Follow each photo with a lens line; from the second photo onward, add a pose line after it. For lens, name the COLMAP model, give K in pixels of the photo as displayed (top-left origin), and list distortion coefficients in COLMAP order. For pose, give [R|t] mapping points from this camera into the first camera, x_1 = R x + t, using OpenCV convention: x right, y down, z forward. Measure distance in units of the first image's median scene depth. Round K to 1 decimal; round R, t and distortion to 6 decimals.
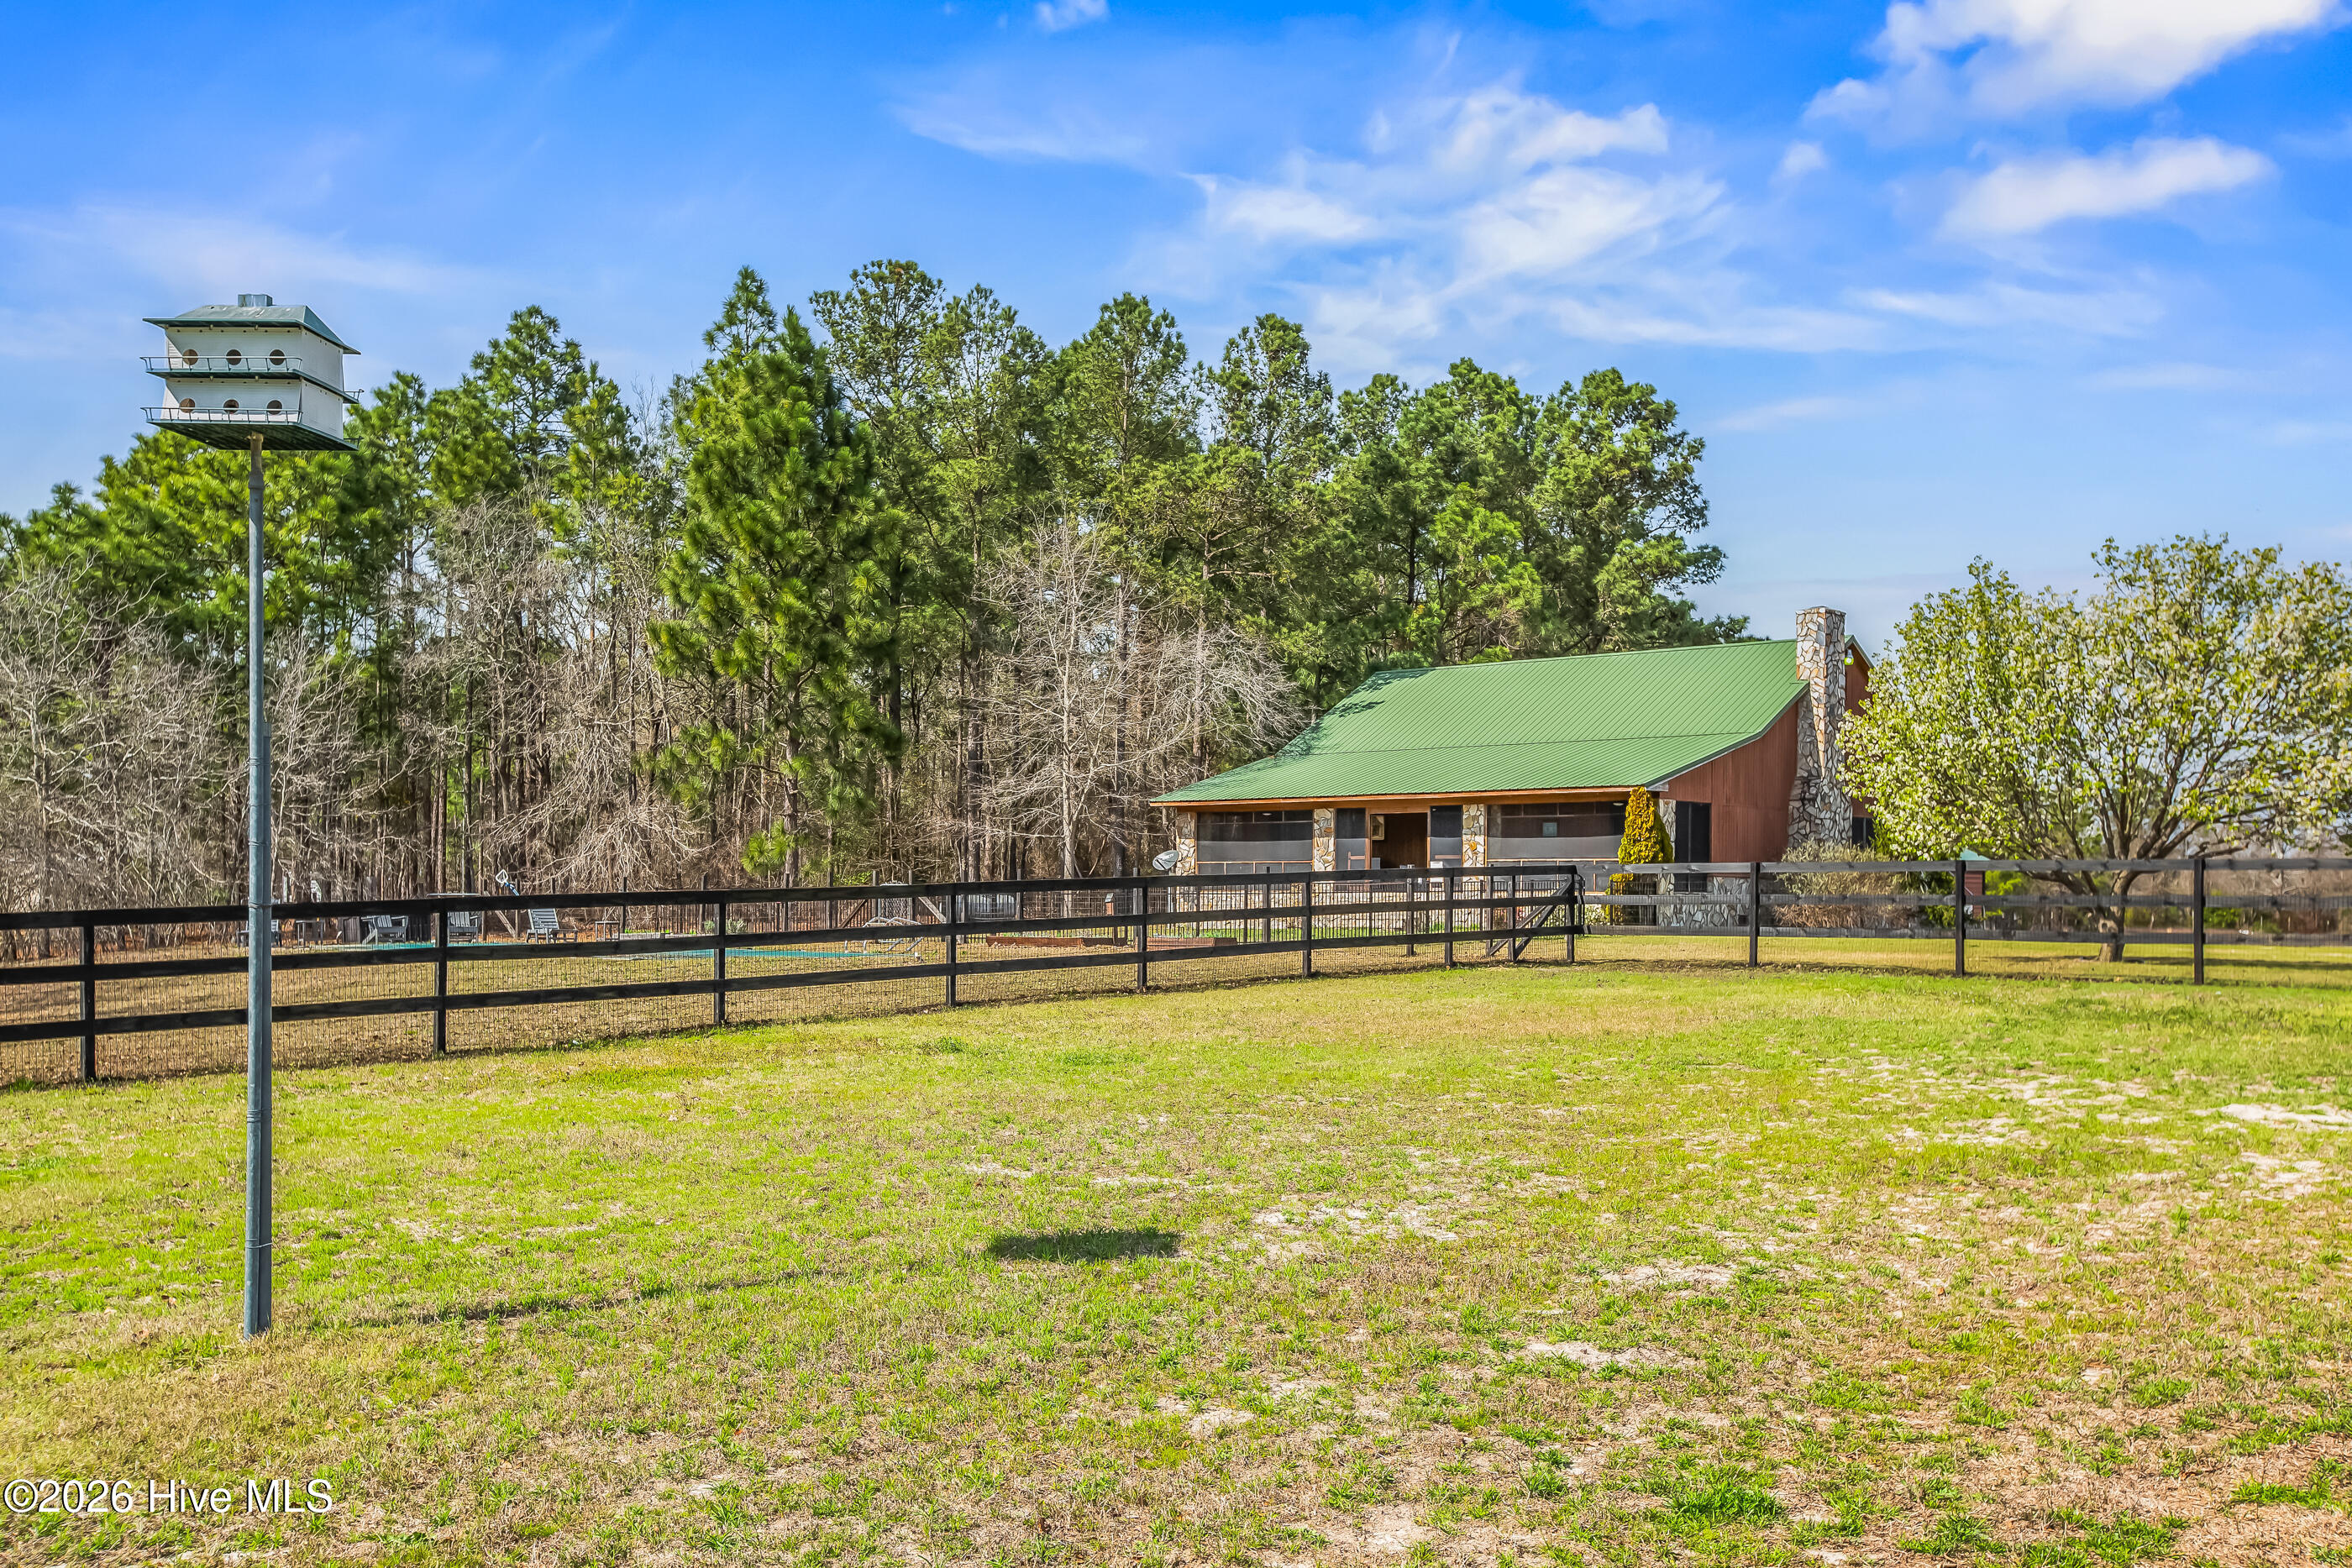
lens RADIAL K [[2160.8, 0, 1178.9], [0, 2160.8, 754.7], [0, 0, 1]] dist [-0.001496, 0.359022]
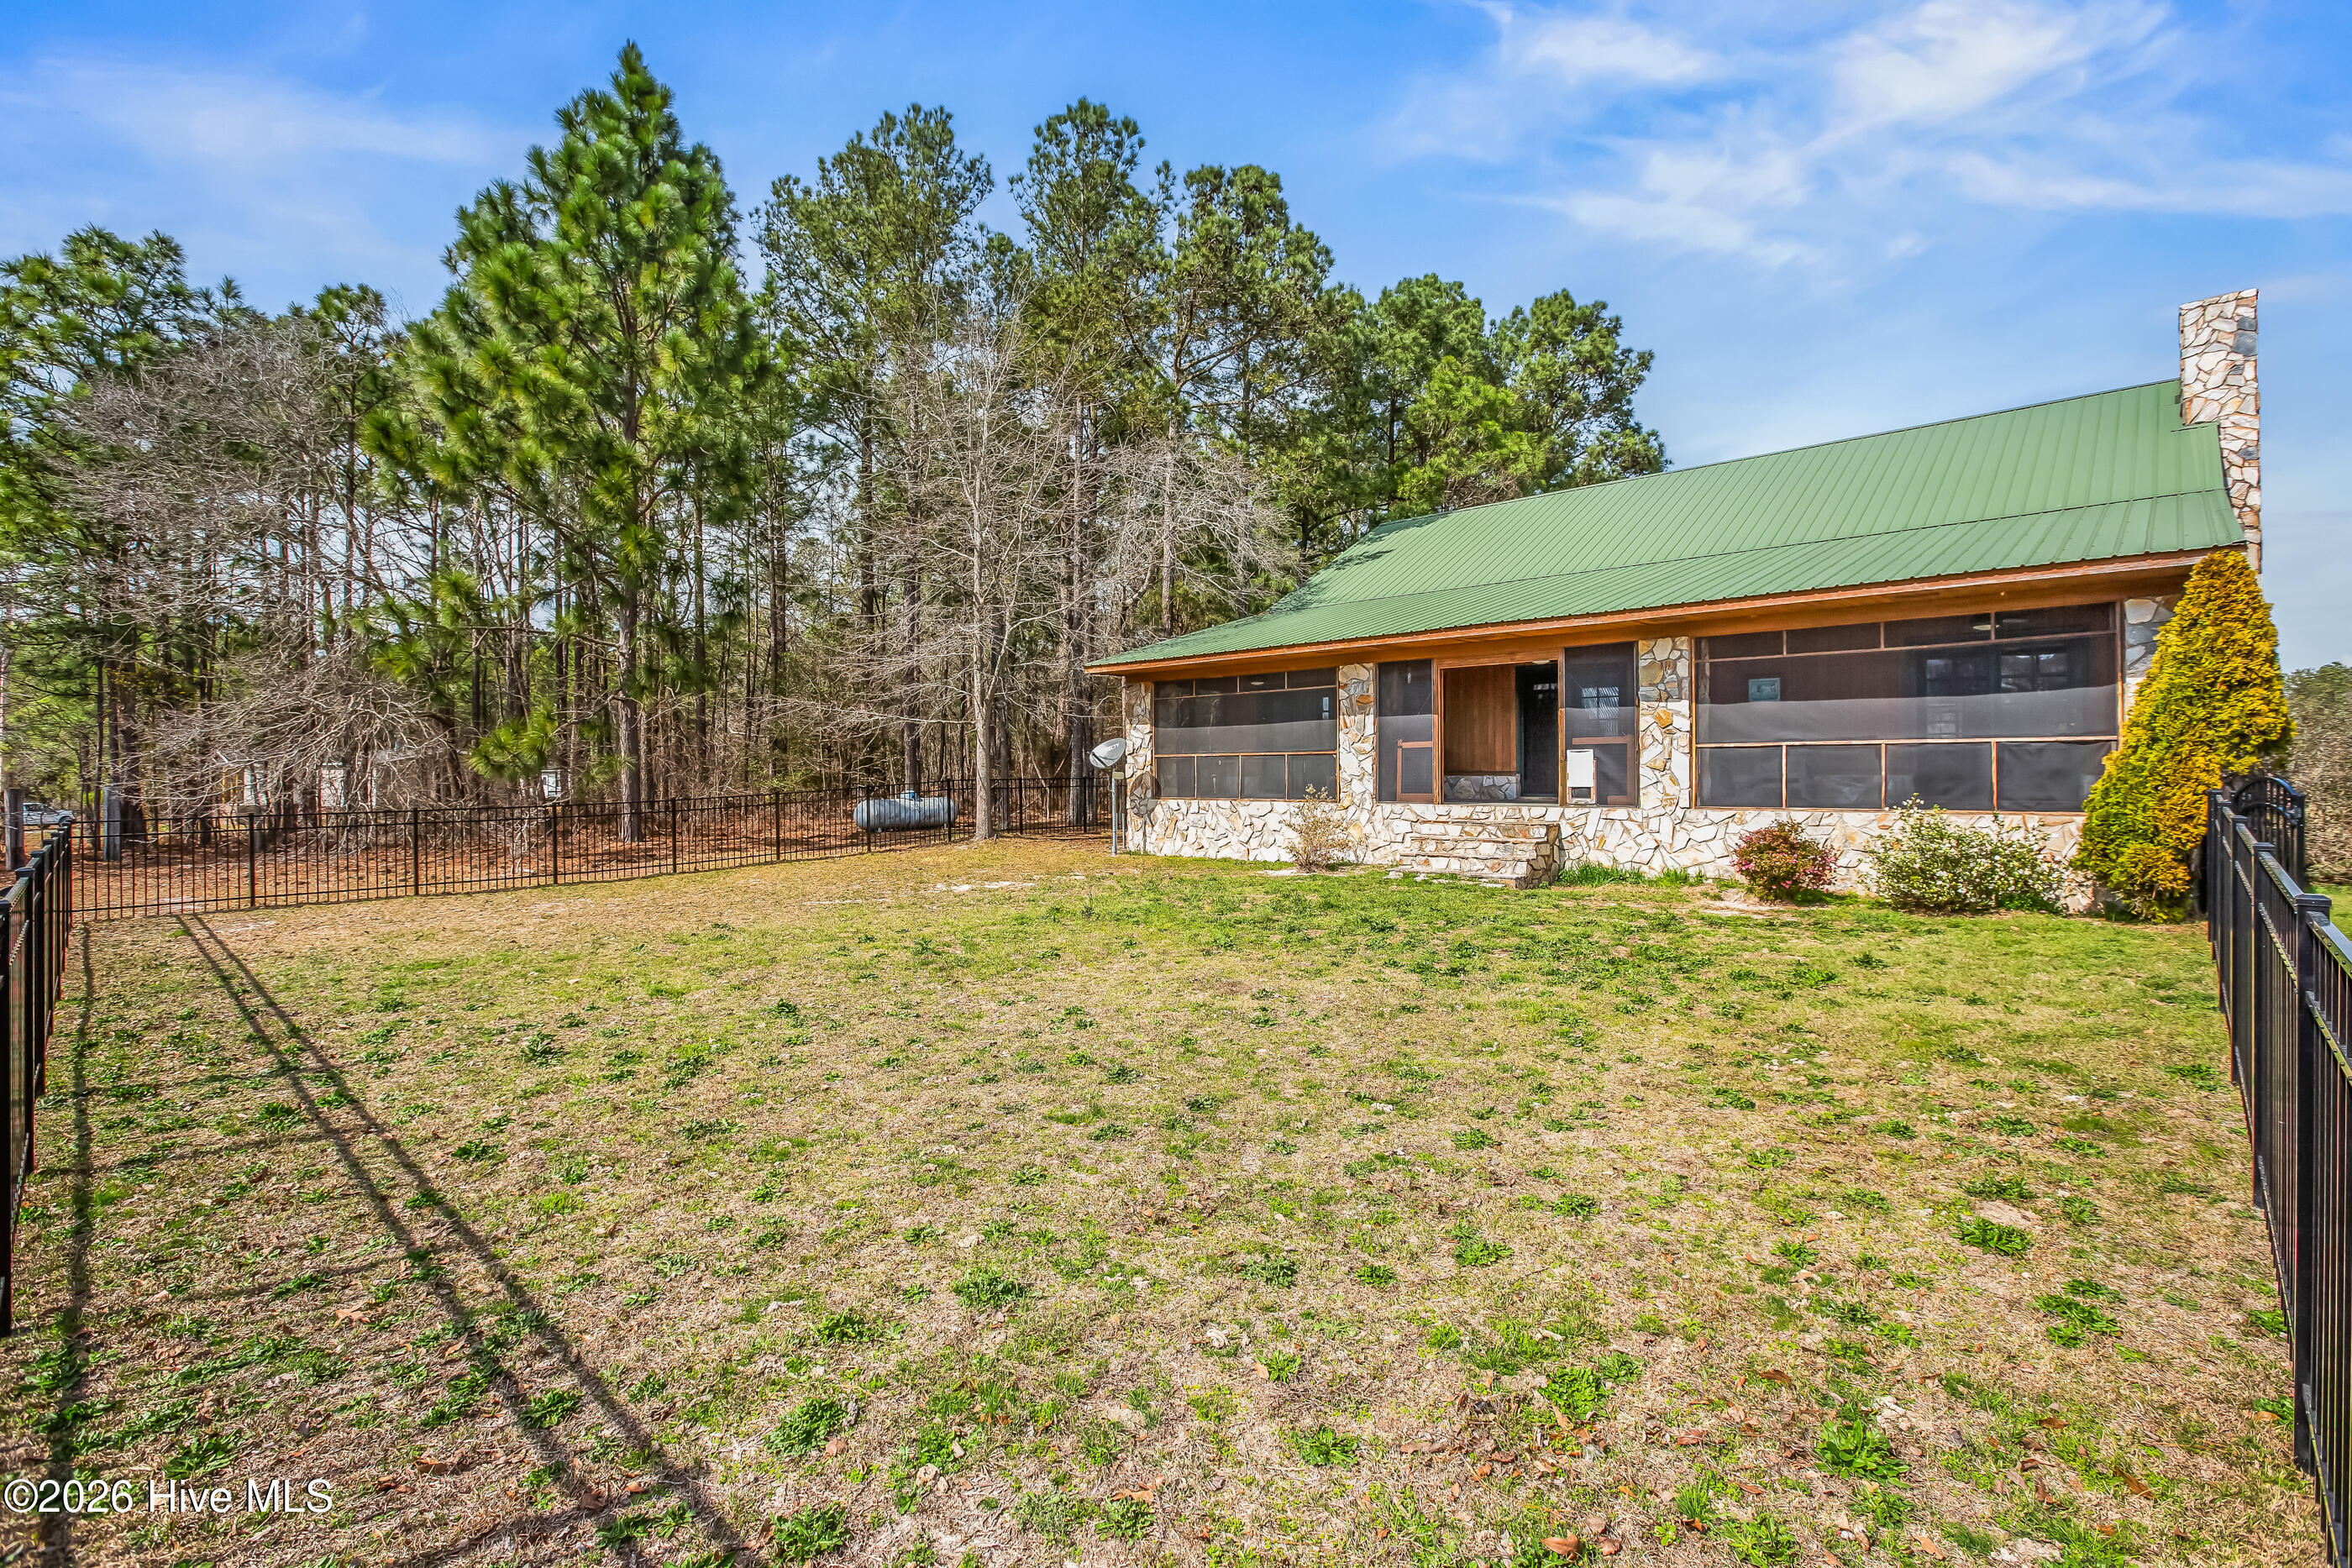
lens RADIAL K [[1112.0, 0, 1176.4], [0, 1112.0, 770.4], [0, 0, 1]] dist [-0.038533, 0.022600]
pose [[0.999814, -0.012434, -0.014718, 0.020017], [0.013366, 0.997796, 0.065000, 0.031414], [0.013878, -0.065184, 0.997777, 0.641999]]
